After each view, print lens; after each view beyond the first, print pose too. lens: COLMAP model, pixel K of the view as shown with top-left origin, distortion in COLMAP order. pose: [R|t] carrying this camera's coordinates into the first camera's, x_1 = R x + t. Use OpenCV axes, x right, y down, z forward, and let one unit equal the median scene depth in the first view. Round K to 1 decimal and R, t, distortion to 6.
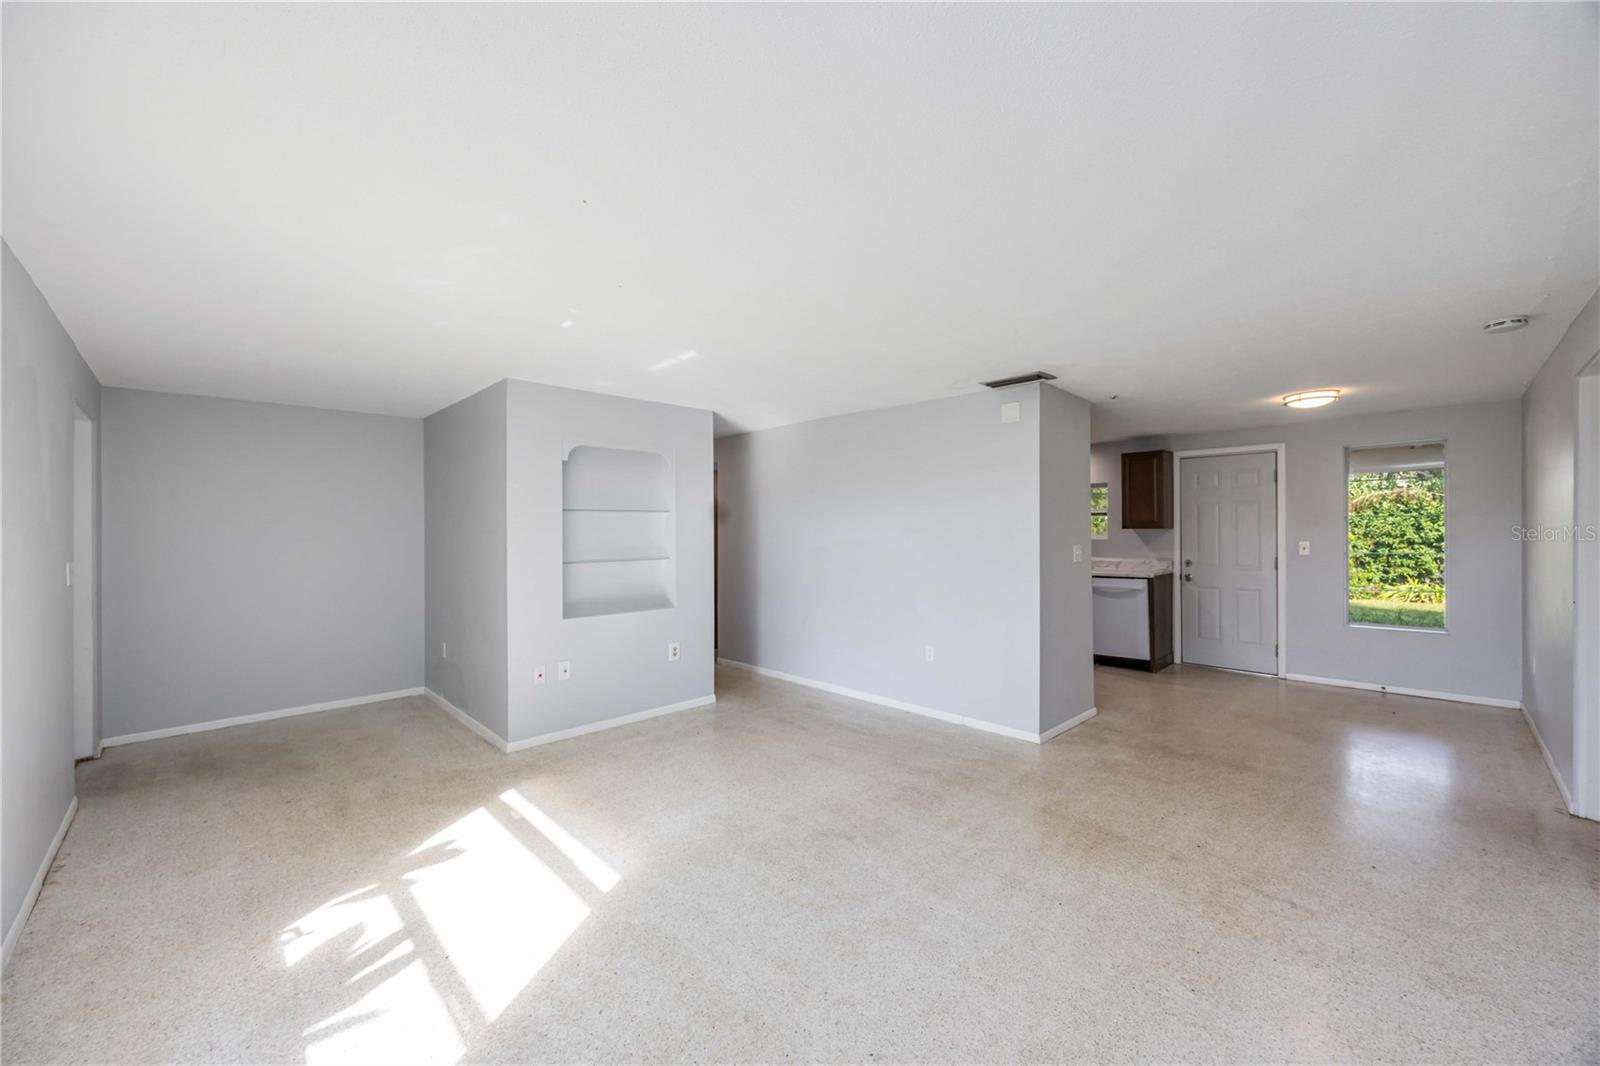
lens RADIAL K [[619.9, 0, 798.3], [0, 619.9, 528.1], [0, 0, 1]] dist [-0.001602, 0.000223]
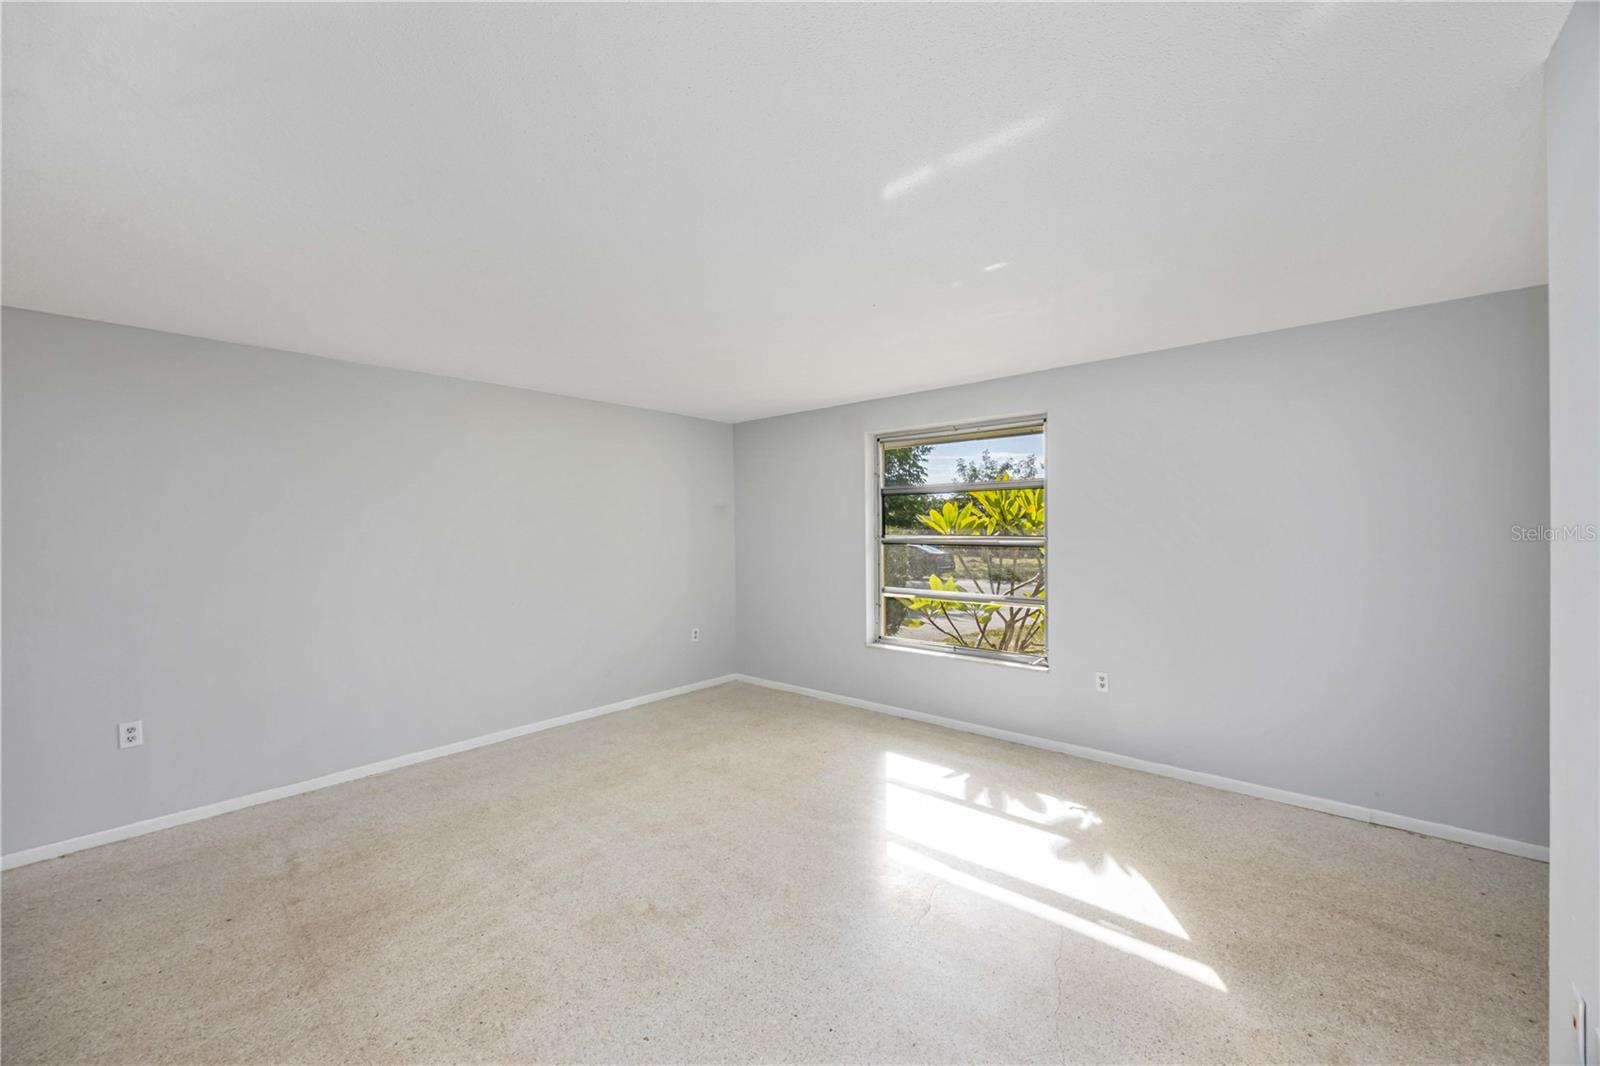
lens RADIAL K [[615.7, 0, 793.9], [0, 615.7, 534.6], [0, 0, 1]] dist [-0.002167, -0.000395]
pose [[-0.997345, 0.016816, -0.070856, -0.031522], [0.016393, 0.999844, 0.006545, 0.003897], [0.070955, 0.005366, -0.997465, 1.053327]]
